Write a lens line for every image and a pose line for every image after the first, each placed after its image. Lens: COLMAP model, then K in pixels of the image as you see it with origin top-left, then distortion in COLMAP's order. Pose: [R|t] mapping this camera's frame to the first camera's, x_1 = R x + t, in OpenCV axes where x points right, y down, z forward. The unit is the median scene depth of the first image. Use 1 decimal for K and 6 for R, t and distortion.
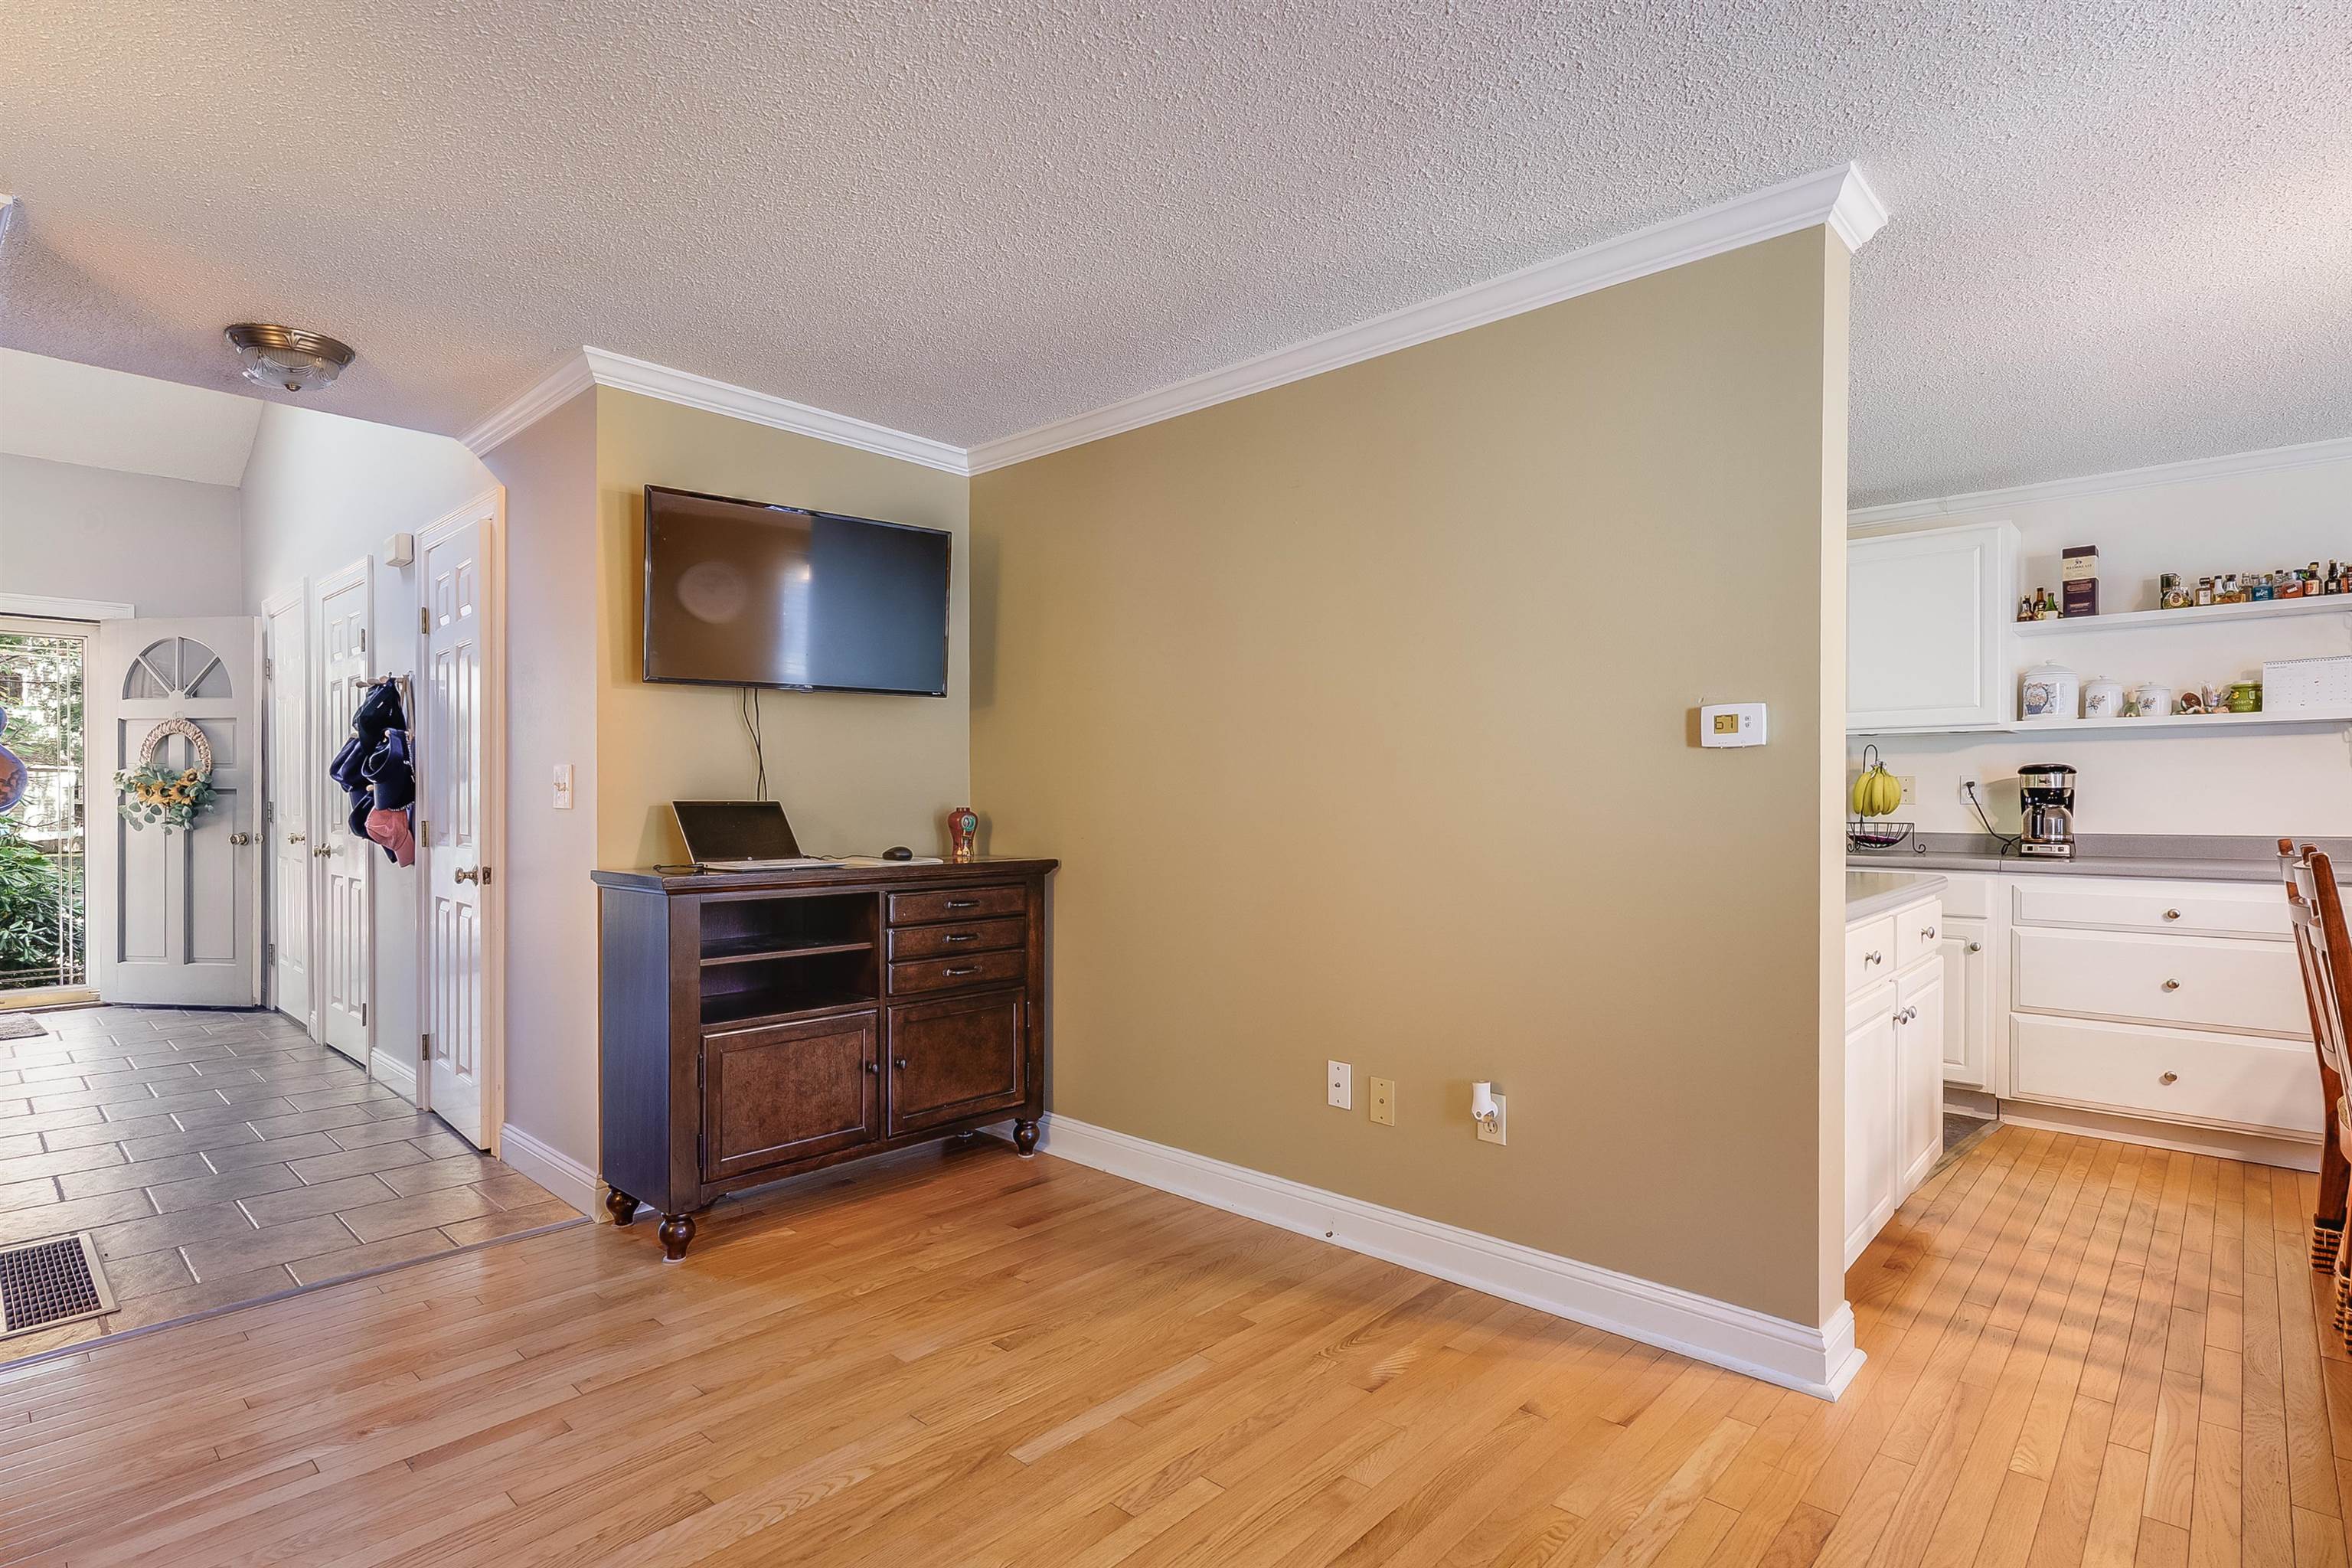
lens RADIAL K [[1155.0, 0, 1166.7], [0, 1155.0, 780.5], [0, 0, 1]] dist [-0.000778, -0.000578]
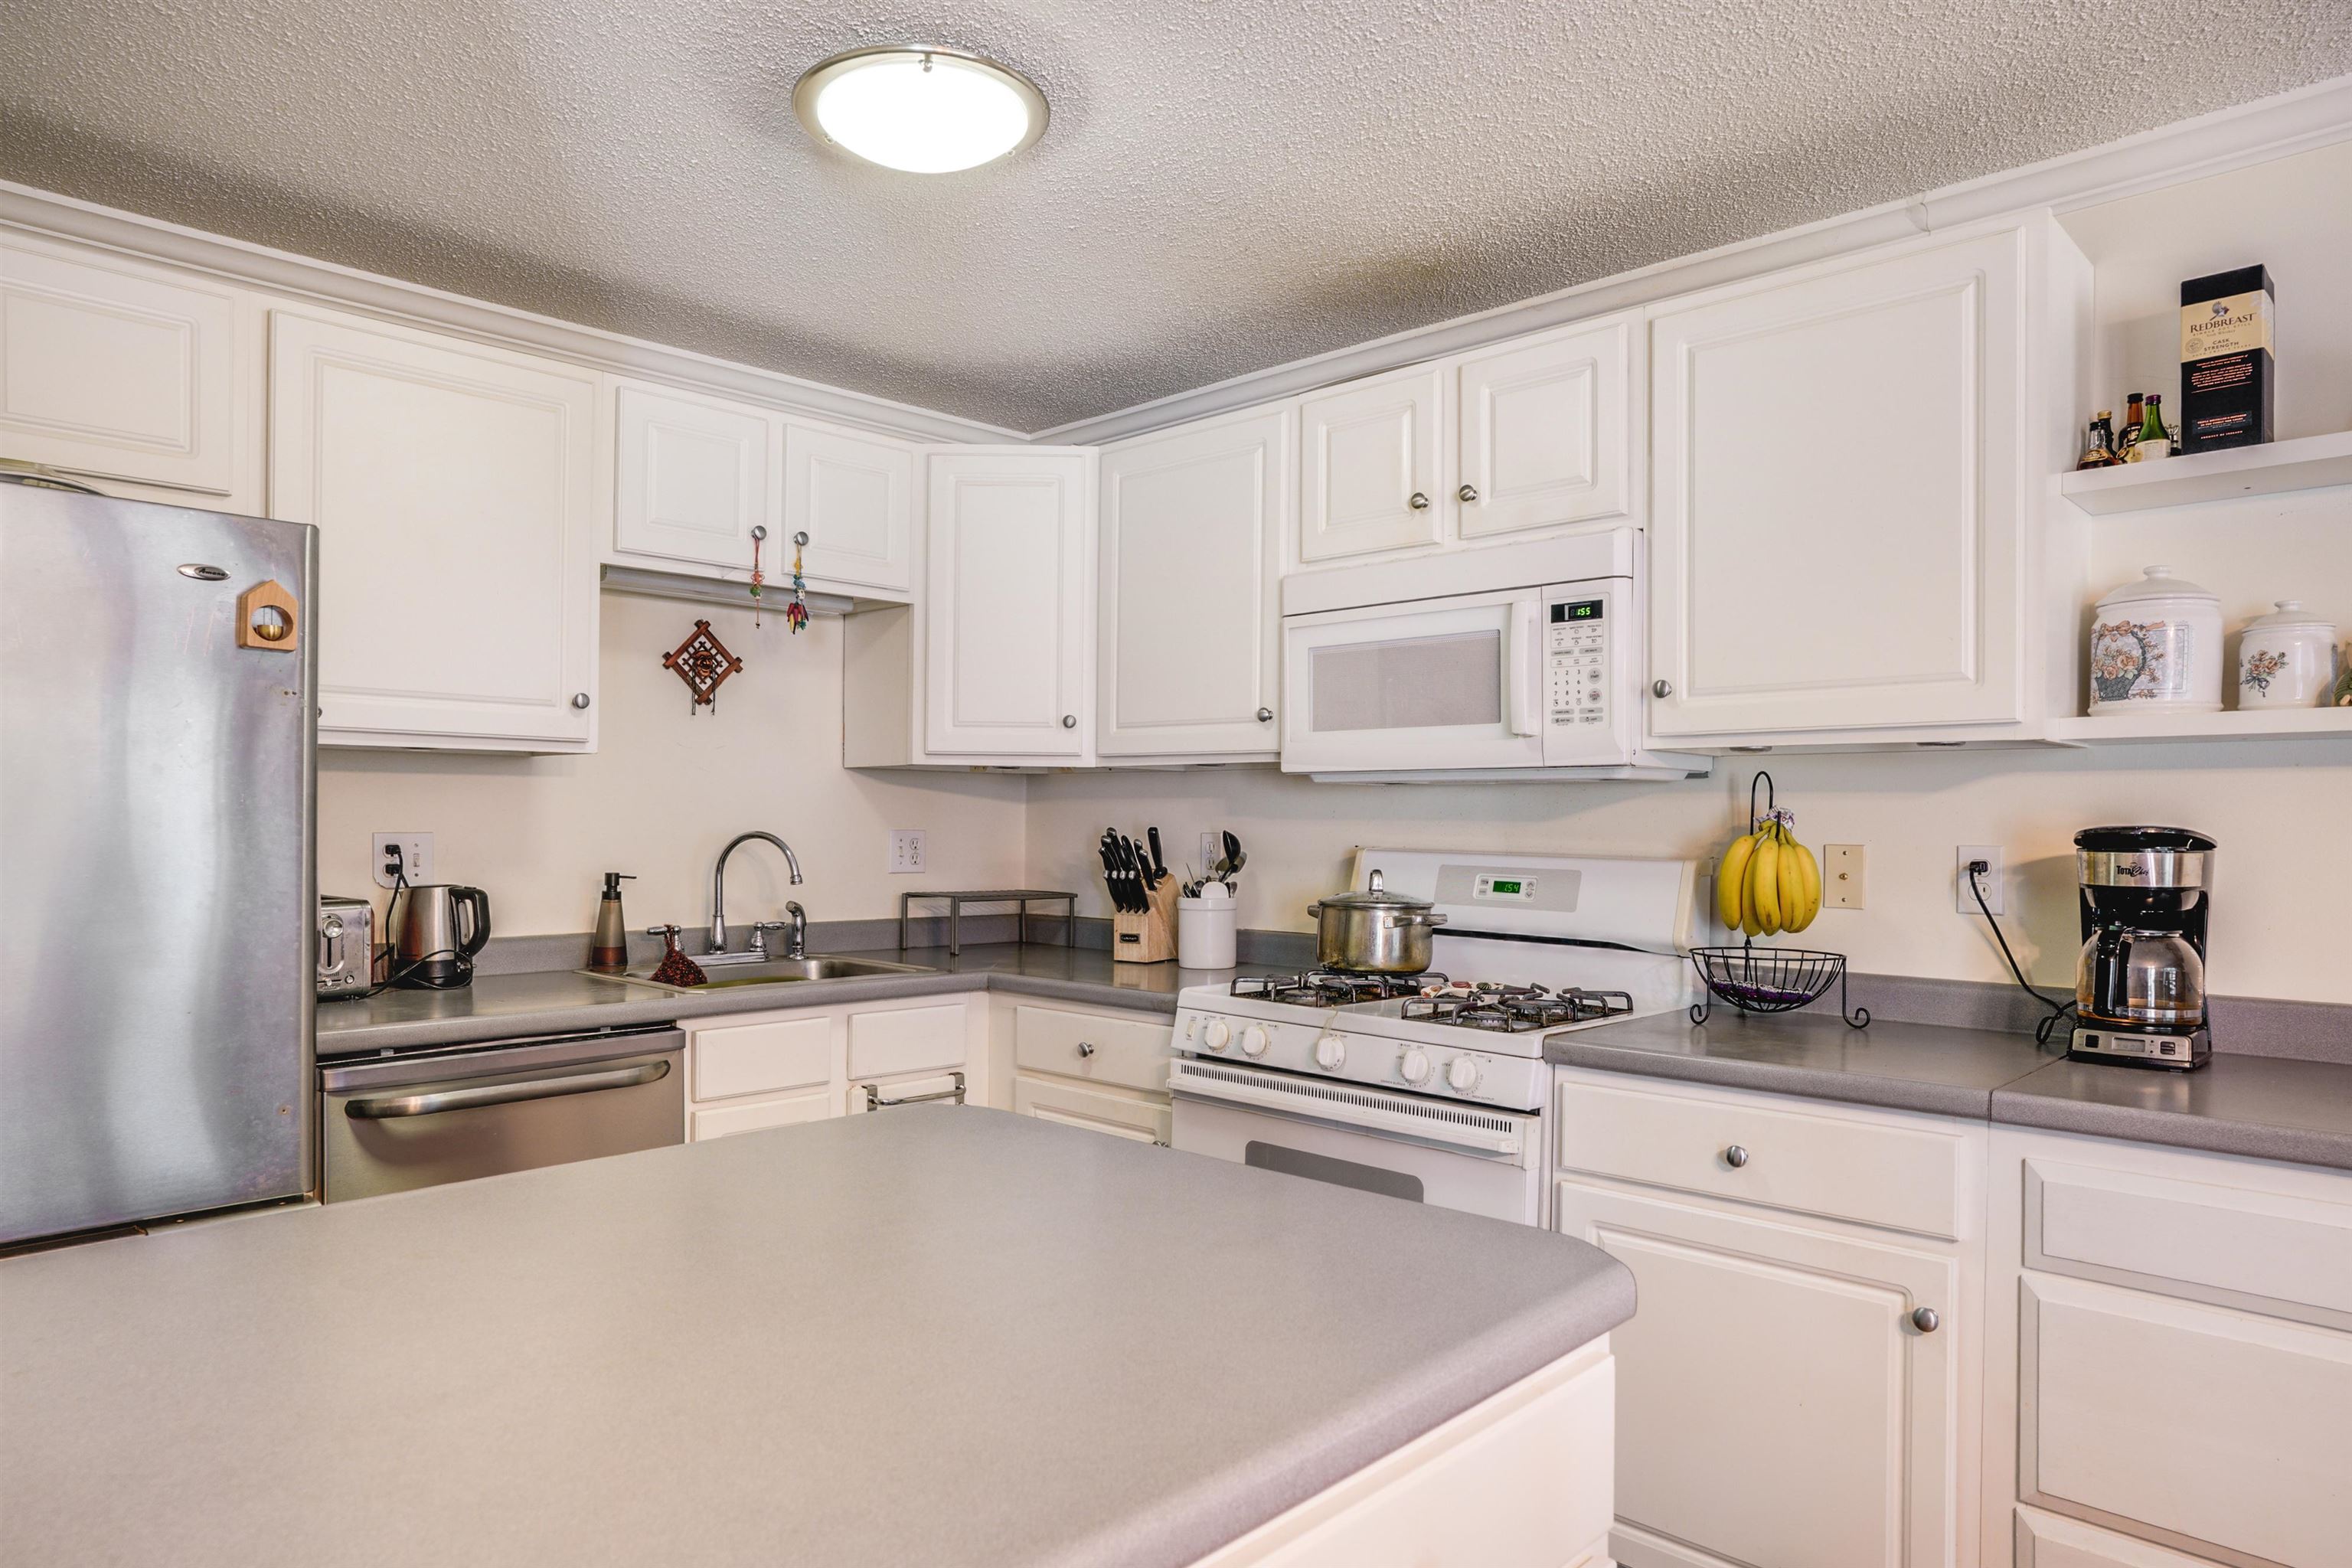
lens RADIAL K [[1422.4, 0, 1174.3], [0, 1422.4, 798.5], [0, 0, 1]] dist [-0.009466, 0.007105]
pose [[0.999838, 0.001589, -0.017956, 0.438504], [-0.001558, 0.999997, 0.001743, -0.023645], [0.017958, -0.001715, 0.999837, 0.505782]]
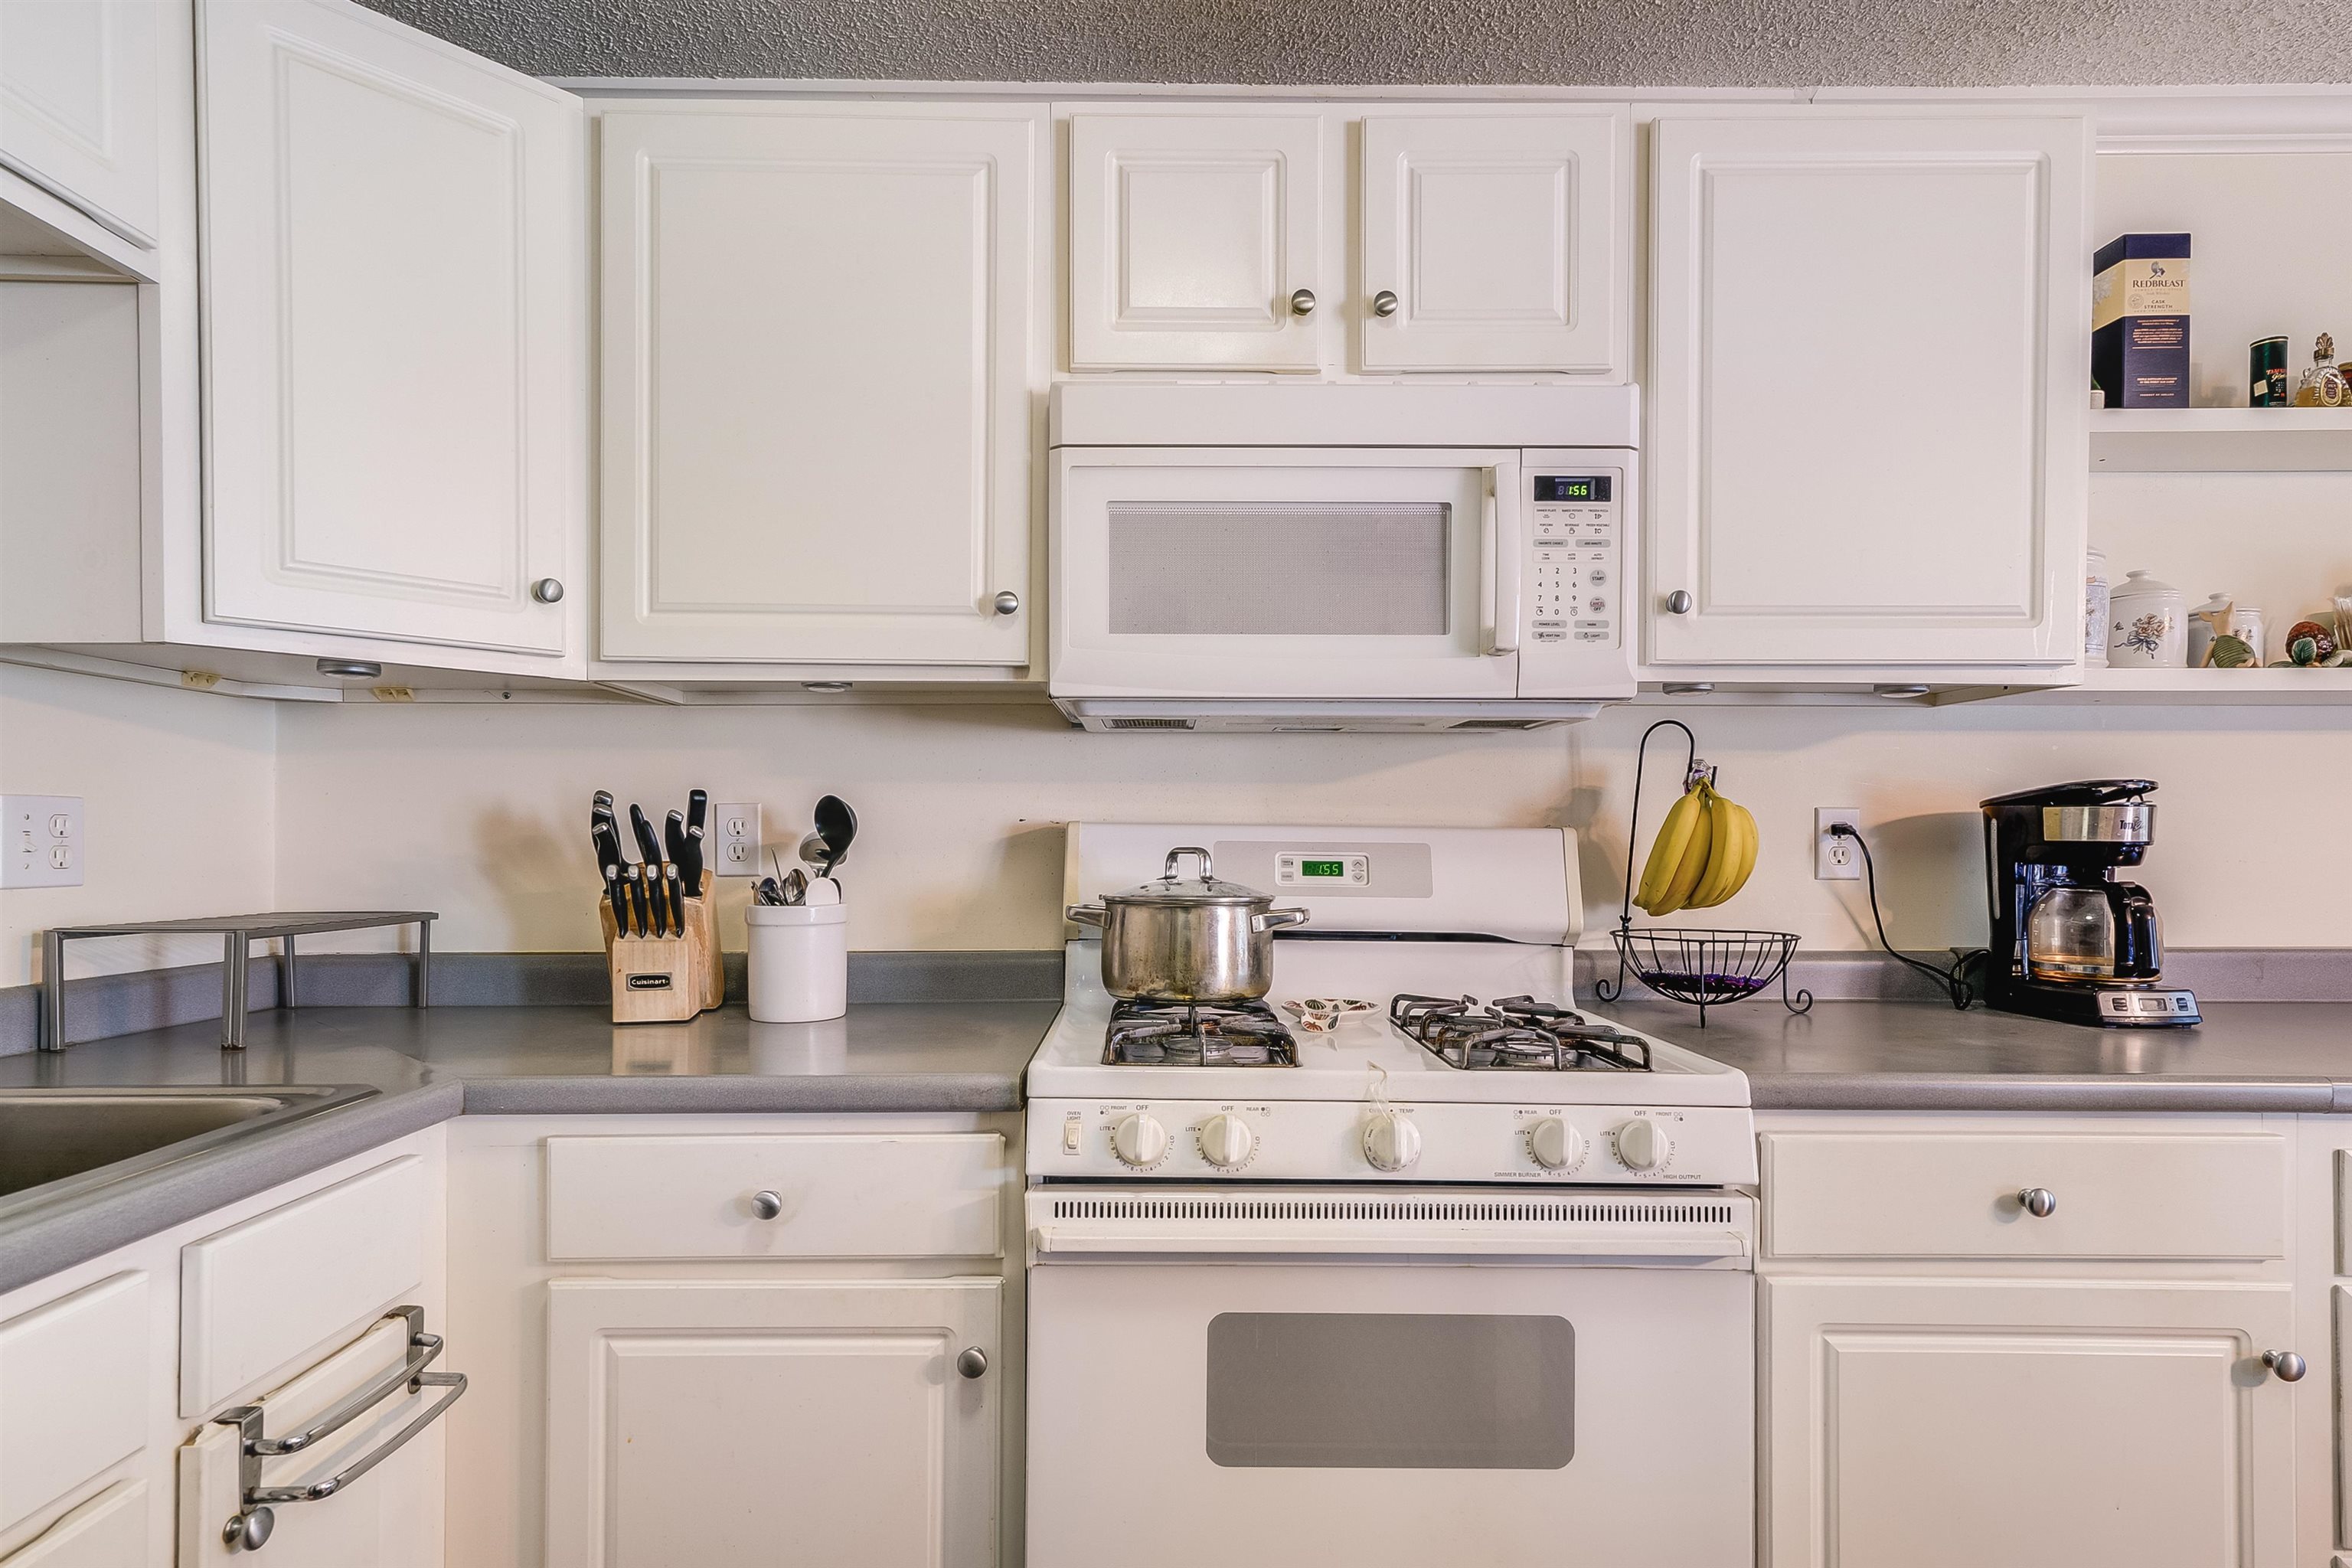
lens RADIAL K [[1253.4, 0, 1131.4], [0, 1253.4, 826.7], [0, 0, 1]] dist [0.019490, 0.000183]
pose [[0.729561, 0.001498, 0.683914, 0.232032], [-0.010258, 0.999909, 0.008753, 0.001297], [-0.683839, -0.013401, 0.729510, 0.906852]]
